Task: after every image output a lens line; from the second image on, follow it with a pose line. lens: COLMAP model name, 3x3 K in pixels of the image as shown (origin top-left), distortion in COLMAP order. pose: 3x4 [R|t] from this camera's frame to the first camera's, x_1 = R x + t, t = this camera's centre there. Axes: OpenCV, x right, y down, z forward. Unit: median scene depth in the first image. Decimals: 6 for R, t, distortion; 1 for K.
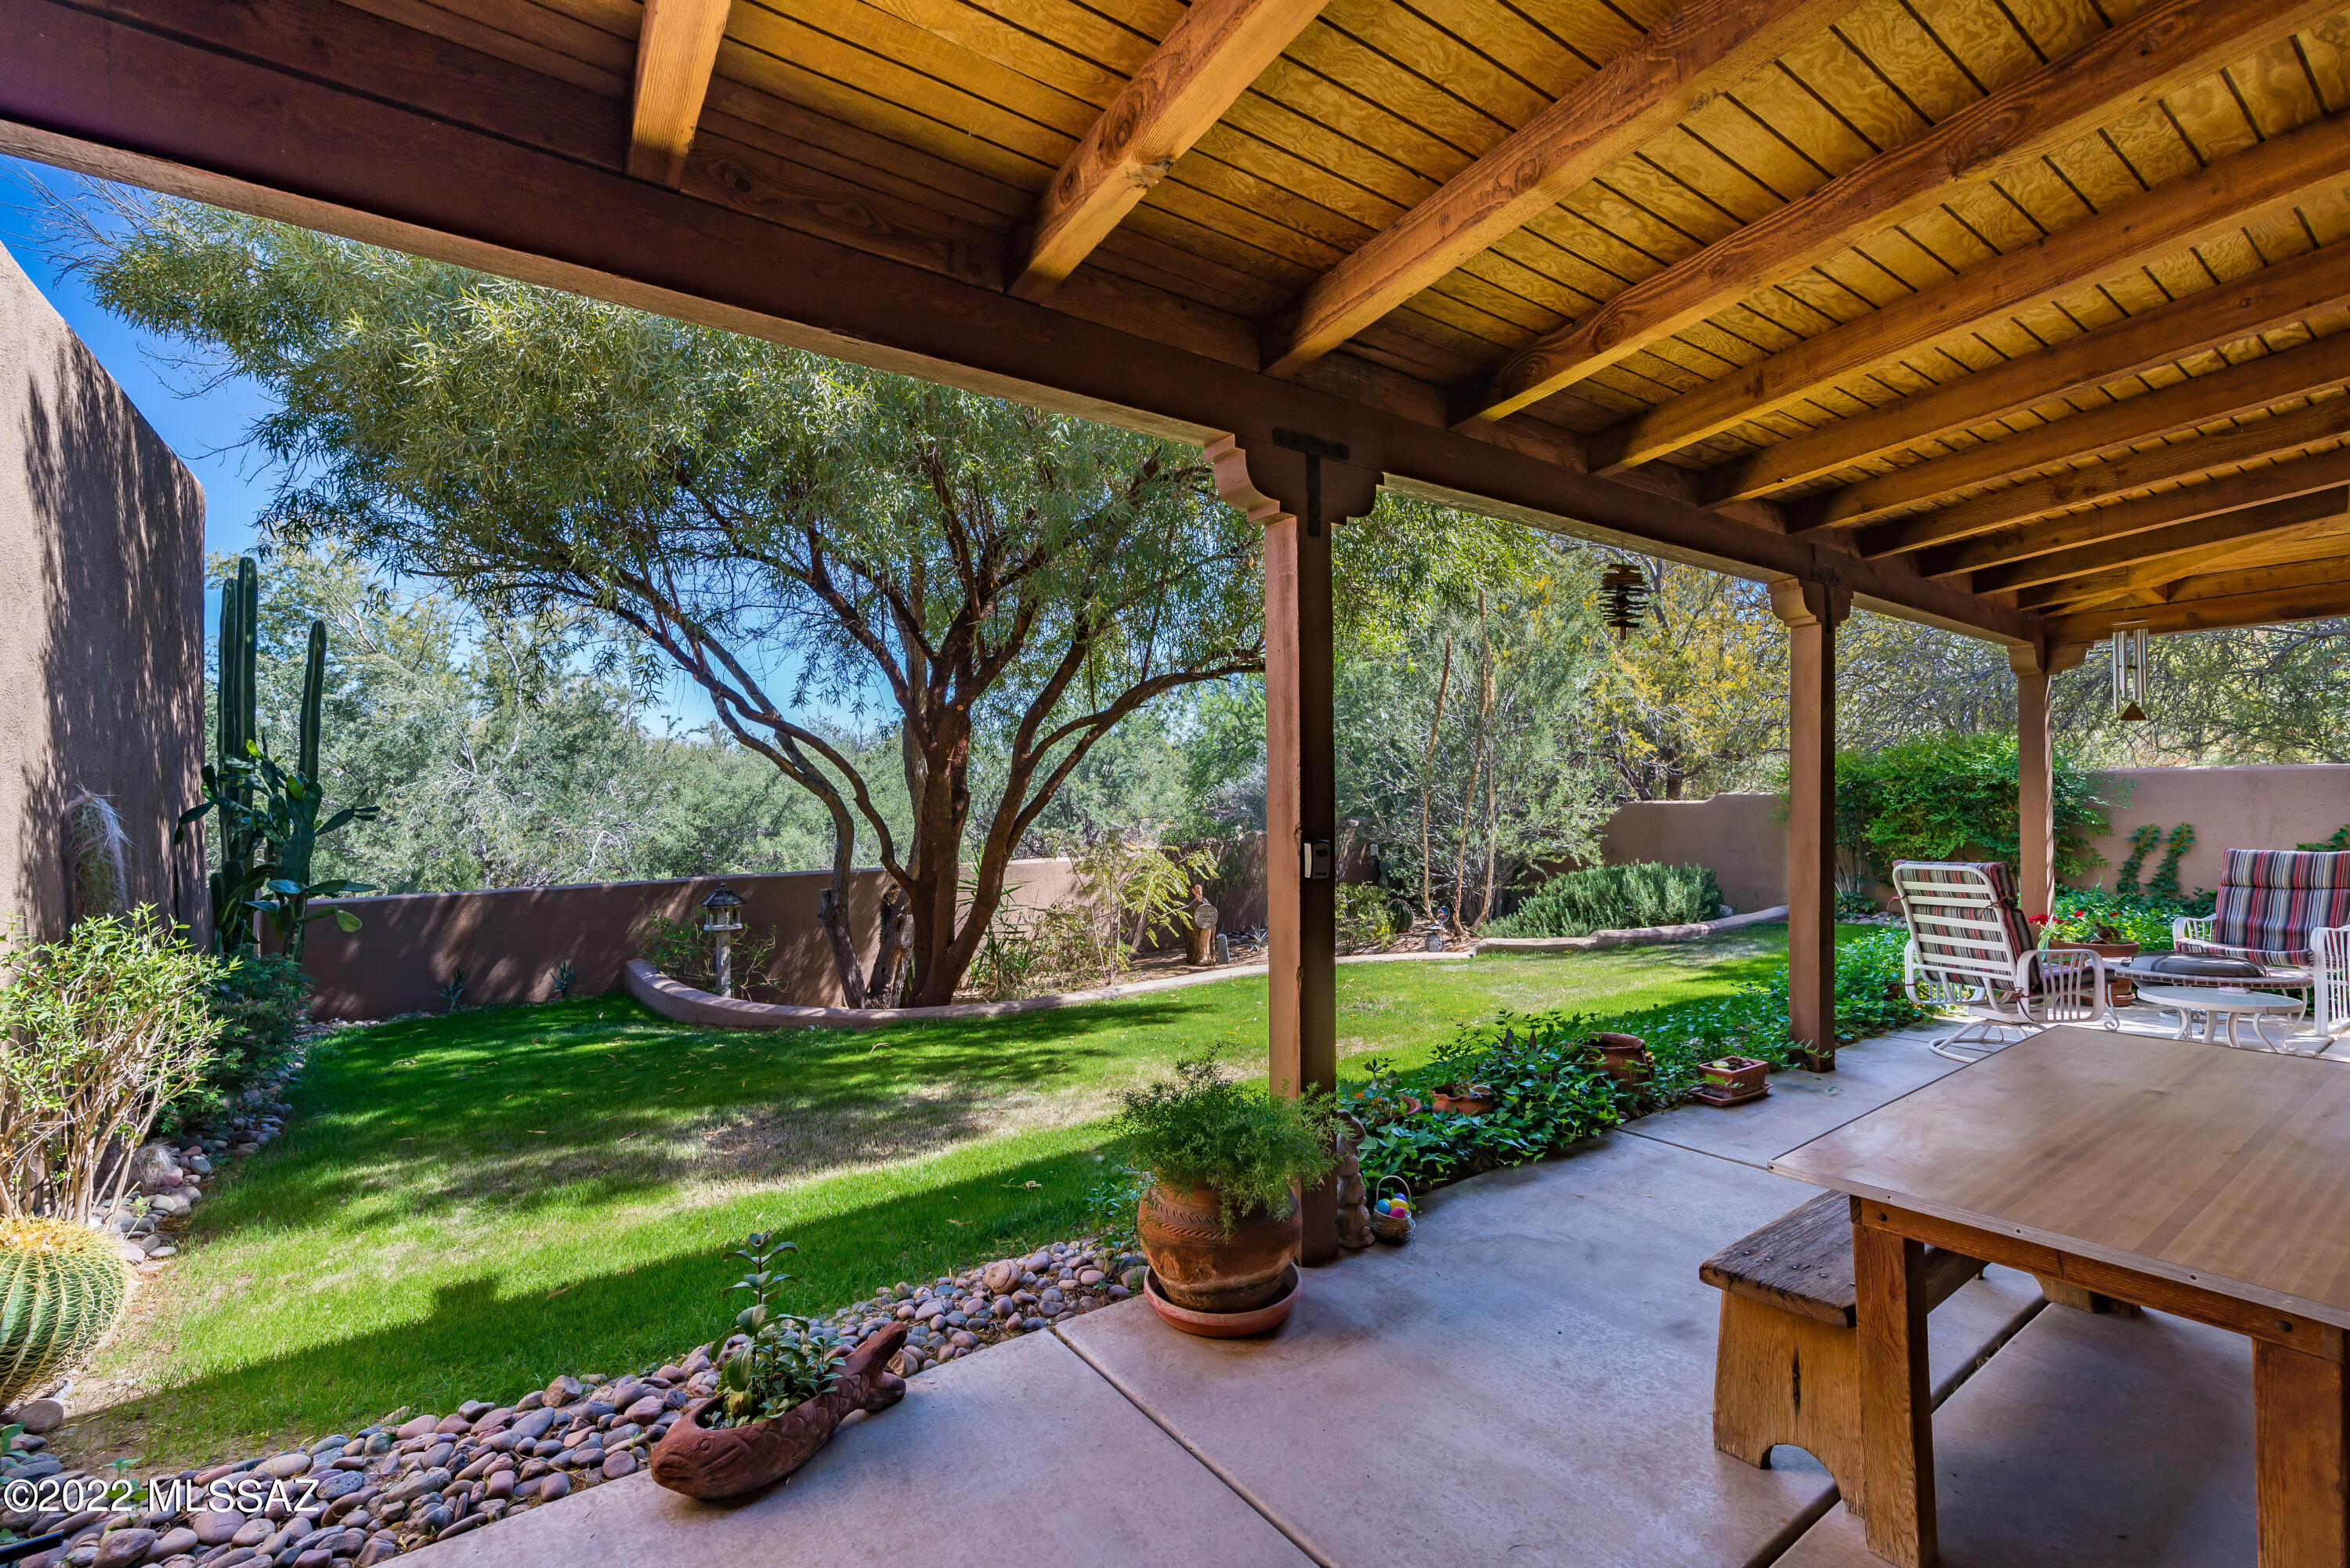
lens RADIAL K [[1027.9, 0, 1171.5], [0, 1027.9, 785.9], [0, 0, 1]] dist [0.000591, -0.000720]
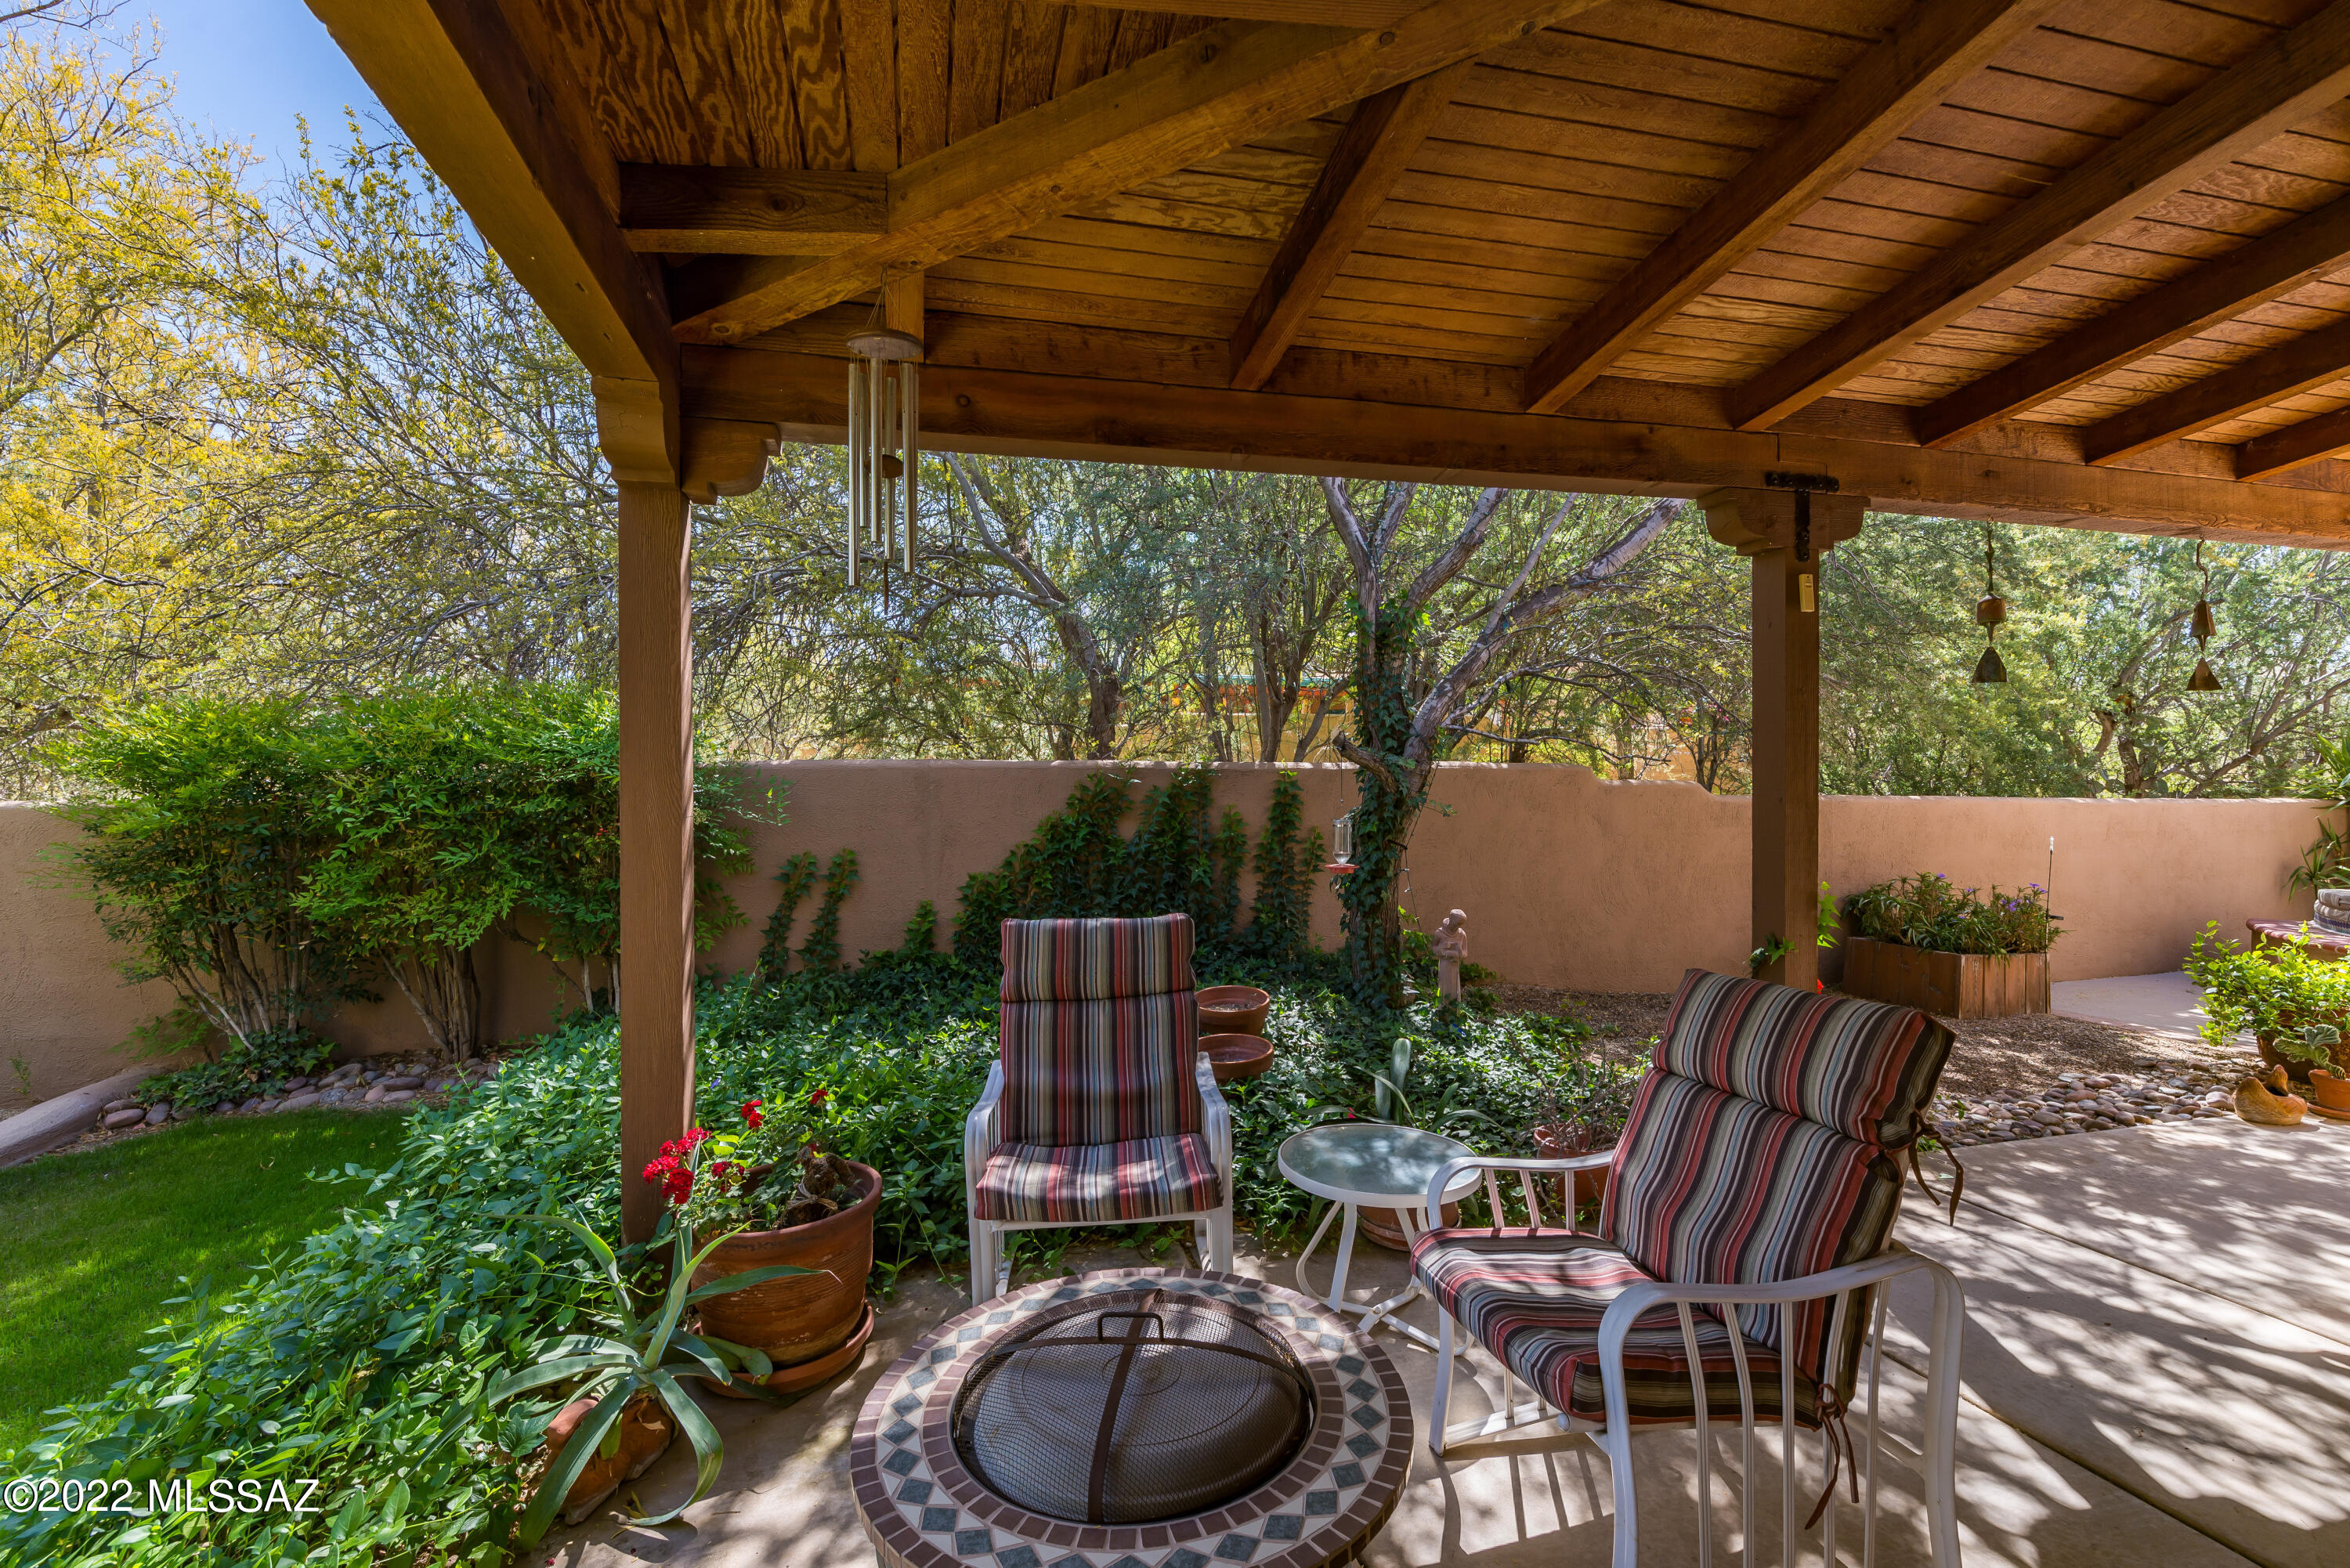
lens RADIAL K [[1027.9, 0, 1172.7], [0, 1027.9, 790.8], [0, 0, 1]] dist [0.000591, -0.000720]
pose [[0.377010, 0.010775, 0.926146, 0.459221], [-0.006867, 0.999937, -0.008838, 0.004076], [-0.926184, -0.003028, 0.377061, 0.557103]]
